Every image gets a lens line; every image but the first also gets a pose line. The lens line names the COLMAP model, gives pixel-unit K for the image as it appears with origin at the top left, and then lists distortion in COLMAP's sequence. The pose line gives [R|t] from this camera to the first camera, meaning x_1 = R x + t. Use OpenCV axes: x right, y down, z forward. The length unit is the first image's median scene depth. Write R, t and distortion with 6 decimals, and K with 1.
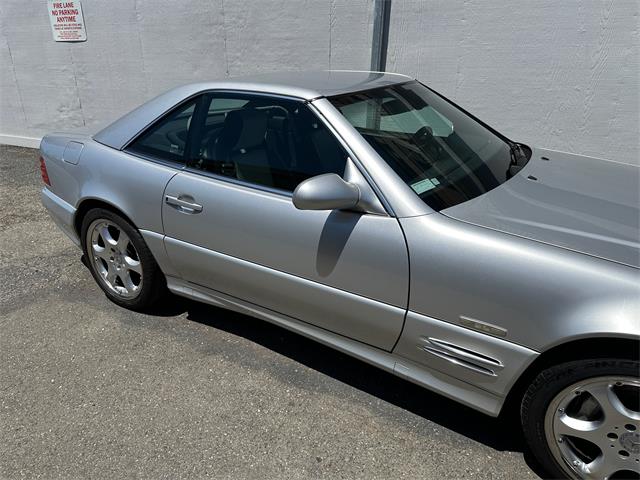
lens RADIAL K [[447.1, 0, 320.0], [0, 447.1, 240.0], [0, 0, 1]] dist [0.074056, -0.103992]
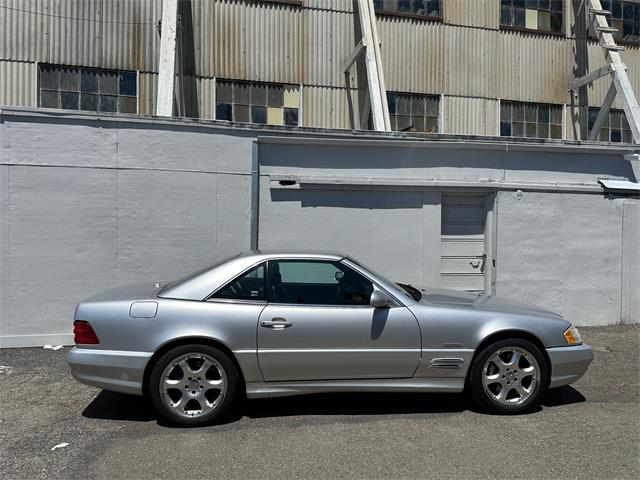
lens RADIAL K [[447.1, 0, 320.0], [0, 447.1, 240.0], [0, 0, 1]] dist [0.074056, -0.103992]
pose [[0.783447, 0.002051, 0.621455, -0.676043], [0.235688, 0.924309, -0.300175, 0.091725], [-0.575032, 0.381640, 0.723664, -0.212827]]
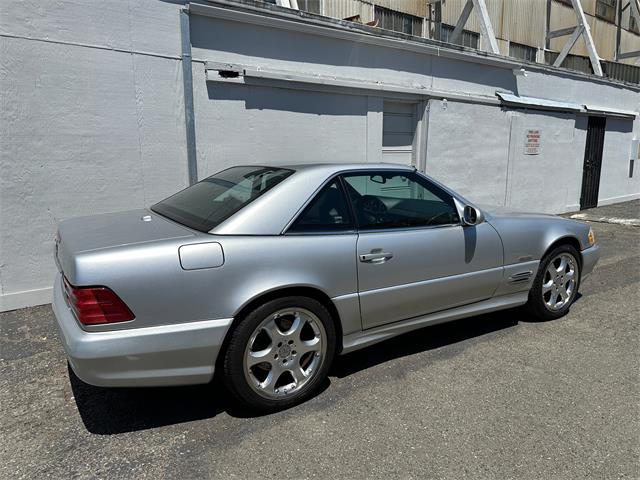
lens RADIAL K [[447.1, 0, 320.0], [0, 447.1, 240.0], [0, 0, 1]] dist [0.074056, -0.103992]
pose [[0.440370, -0.165812, 0.882372, -0.821812], [0.356144, 0.934429, -0.002149, -0.099491], [-0.824158, 0.315198, 0.470547, 0.306915]]
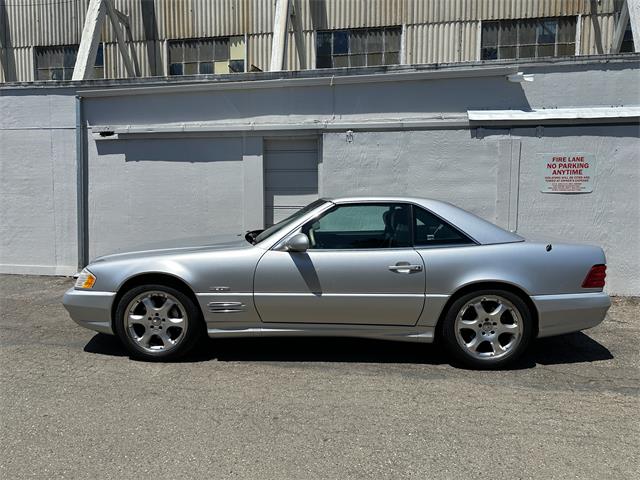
lens RADIAL K [[447.1, 0, 320.0], [0, 447.1, 240.0], [0, 0, 1]] dist [0.074056, -0.103992]
pose [[0.957113, -0.022184, 0.288864, 0.519113], [0.108791, 0.951617, -0.287384, 0.357959], [-0.268513, 0.306485, 0.913219, -0.728711]]
